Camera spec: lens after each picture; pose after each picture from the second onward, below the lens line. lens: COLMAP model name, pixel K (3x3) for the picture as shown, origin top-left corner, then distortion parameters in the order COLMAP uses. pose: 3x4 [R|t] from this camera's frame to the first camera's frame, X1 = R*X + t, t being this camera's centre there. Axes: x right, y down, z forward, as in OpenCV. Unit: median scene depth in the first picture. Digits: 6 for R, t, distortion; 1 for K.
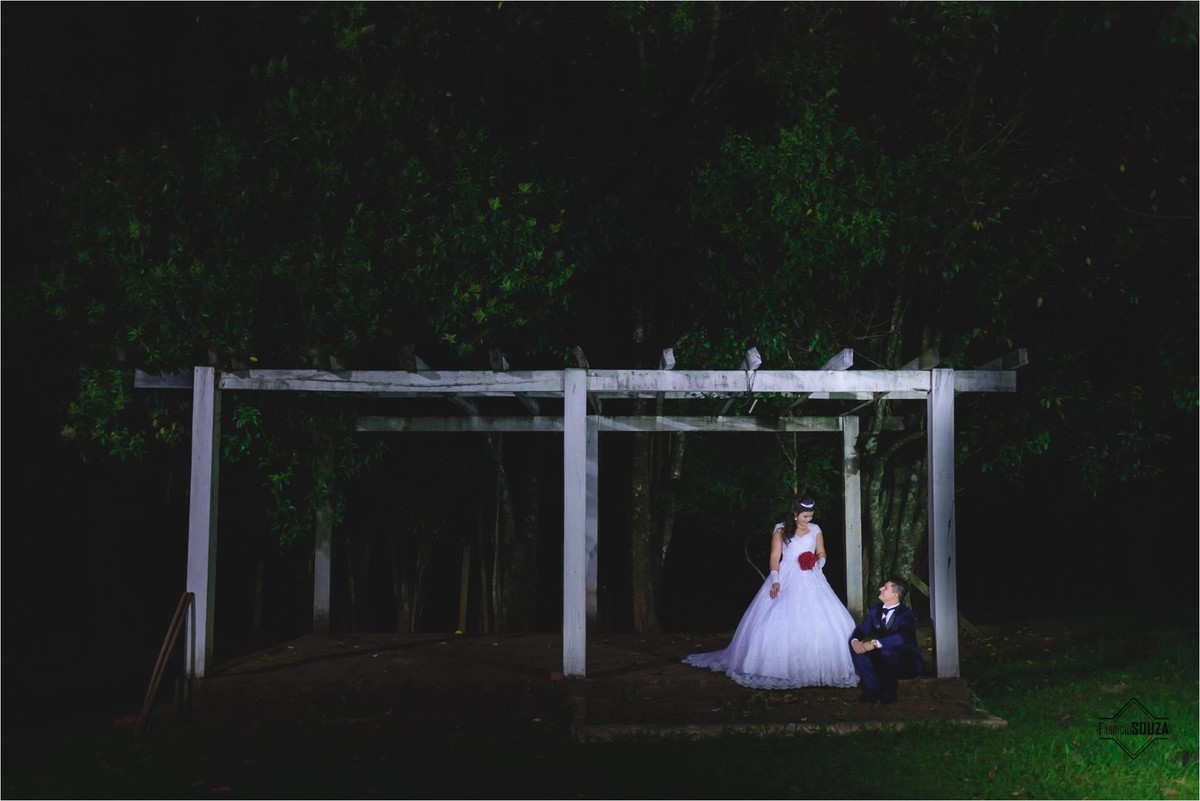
lens RADIAL K [[1223.1, 0, 599.9], [0, 1223.1, 401.5], [0, 0, 1]] dist [-0.058001, 0.000000]
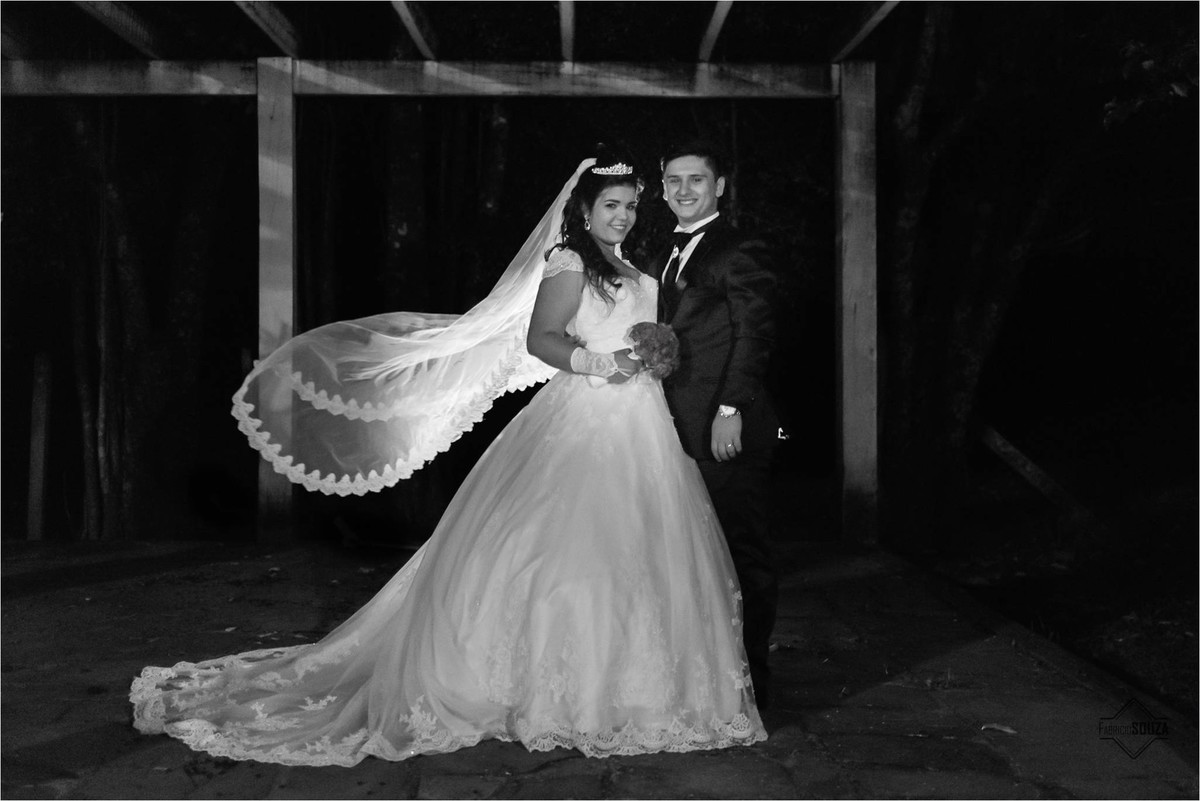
lens RADIAL K [[1223.1, 0, 600.2], [0, 1223.1, 400.3], [0, 0, 1]] dist [-0.058001, 0.000000]
pose [[0.999084, -0.000655, 0.042780, 0.091207], [-0.004940, 0.991428, 0.130560, 0.076540], [-0.042499, -0.130652, 0.990517, 0.541699]]
